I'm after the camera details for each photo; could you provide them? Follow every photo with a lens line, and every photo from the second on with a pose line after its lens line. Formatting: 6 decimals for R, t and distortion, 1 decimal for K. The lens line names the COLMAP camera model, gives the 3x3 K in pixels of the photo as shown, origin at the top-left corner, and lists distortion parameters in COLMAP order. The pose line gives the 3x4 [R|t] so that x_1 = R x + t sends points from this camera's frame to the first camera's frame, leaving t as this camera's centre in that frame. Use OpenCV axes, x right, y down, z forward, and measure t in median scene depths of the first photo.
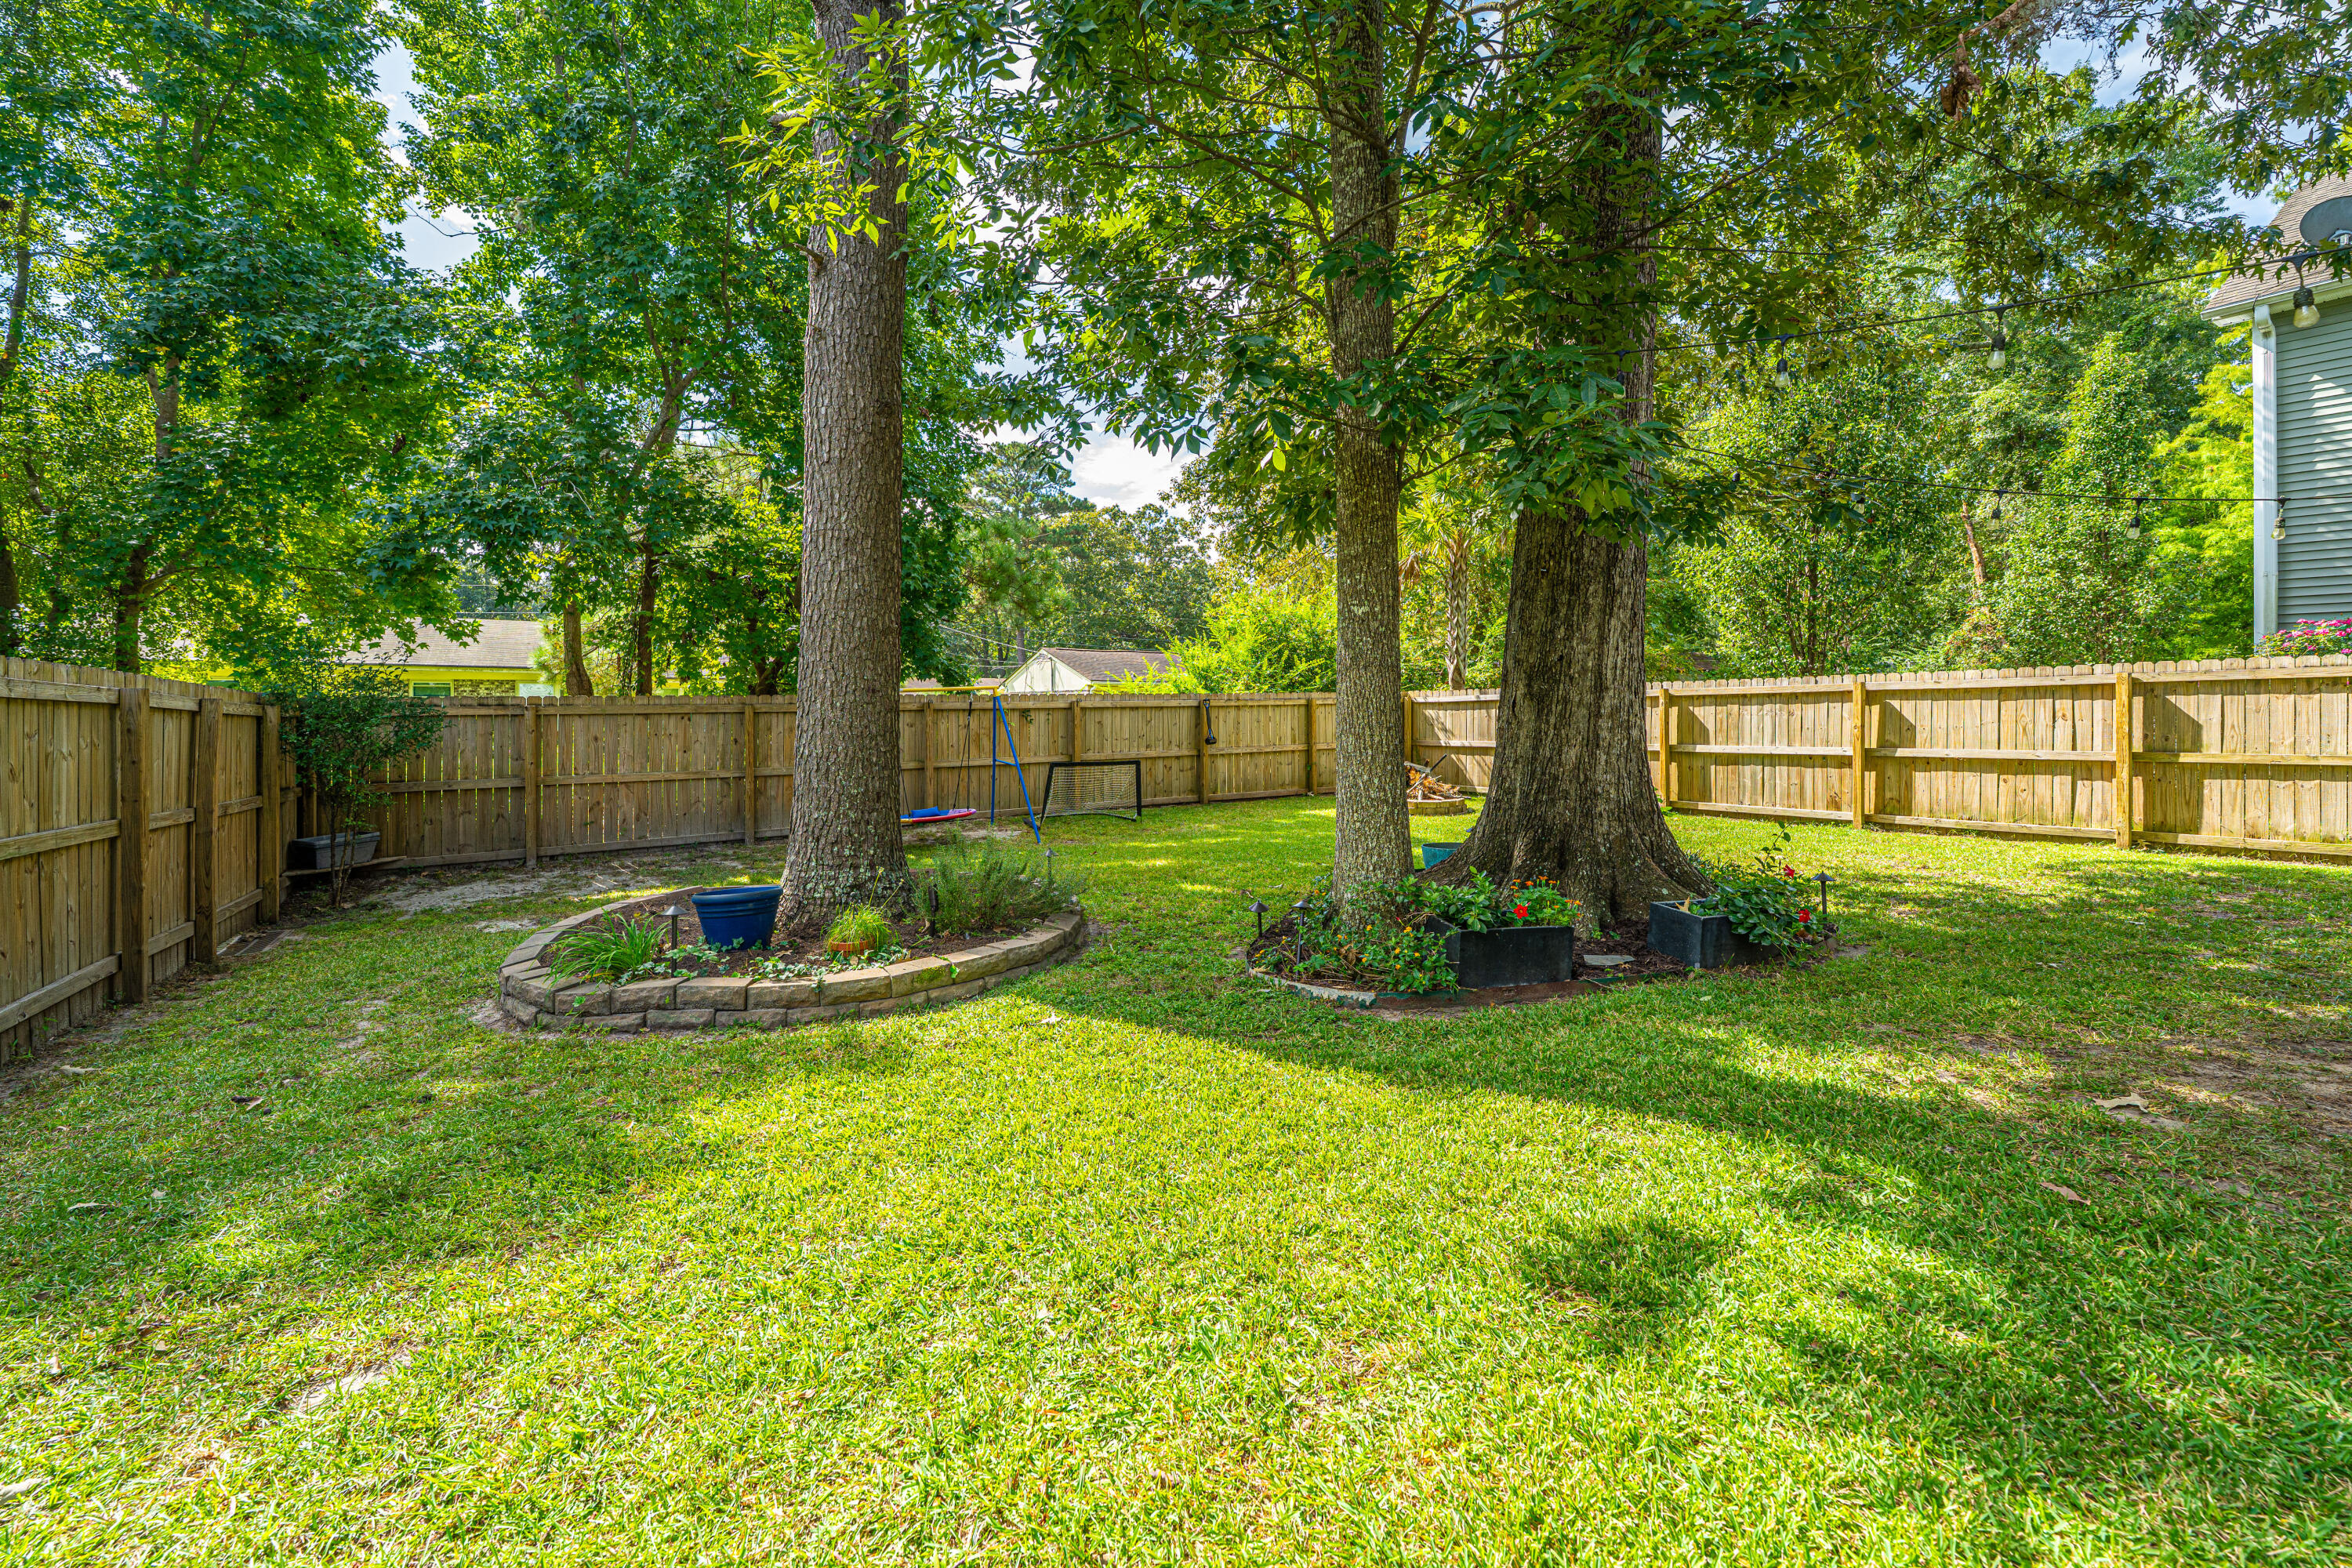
lens RADIAL K [[955.3, 0, 1176.2], [0, 955.3, 703.8], [0, 0, 1]] dist [-0.000713, -0.000046]
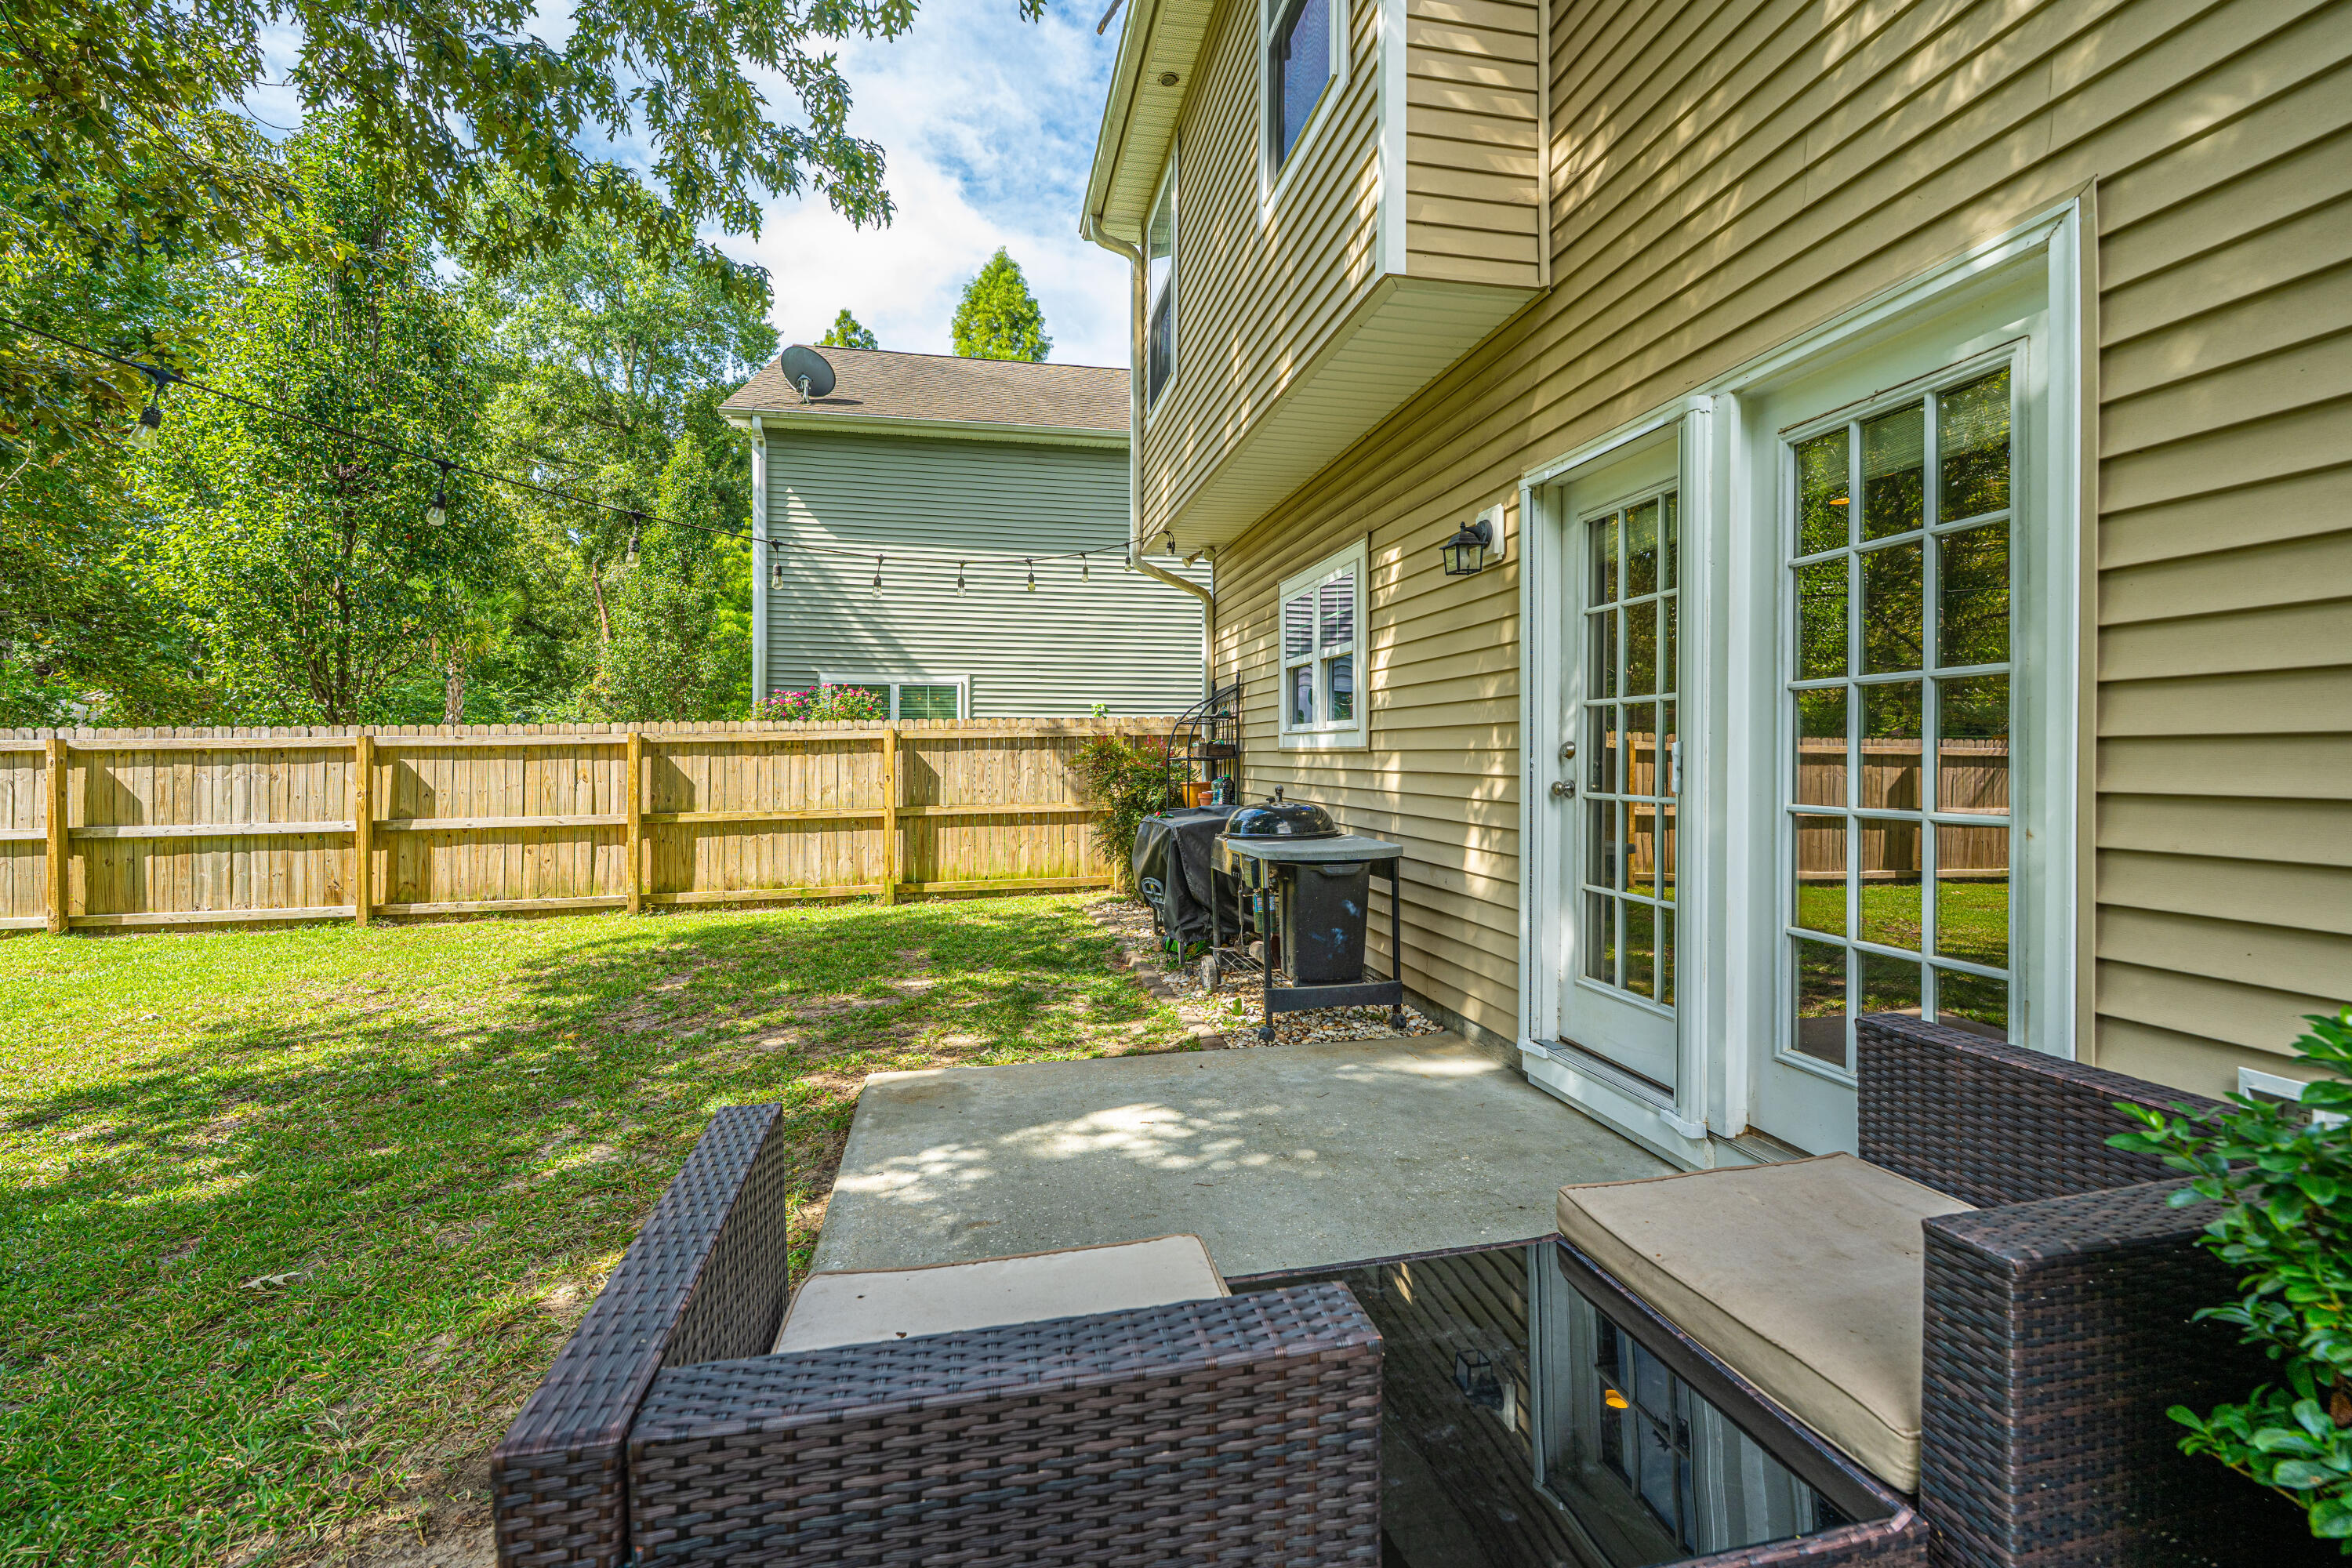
lens RADIAL K [[966.2, 0, 1172.1], [0, 966.2, 772.1], [0, 0, 1]] dist [0.000465, 0.000121]
pose [[0.346564, -0.016763, 0.937877, 0.213291], [-0.002345, 0.999822, 0.018737, -0.009553], [-0.938023, -0.008693, 0.346463, 0.121138]]
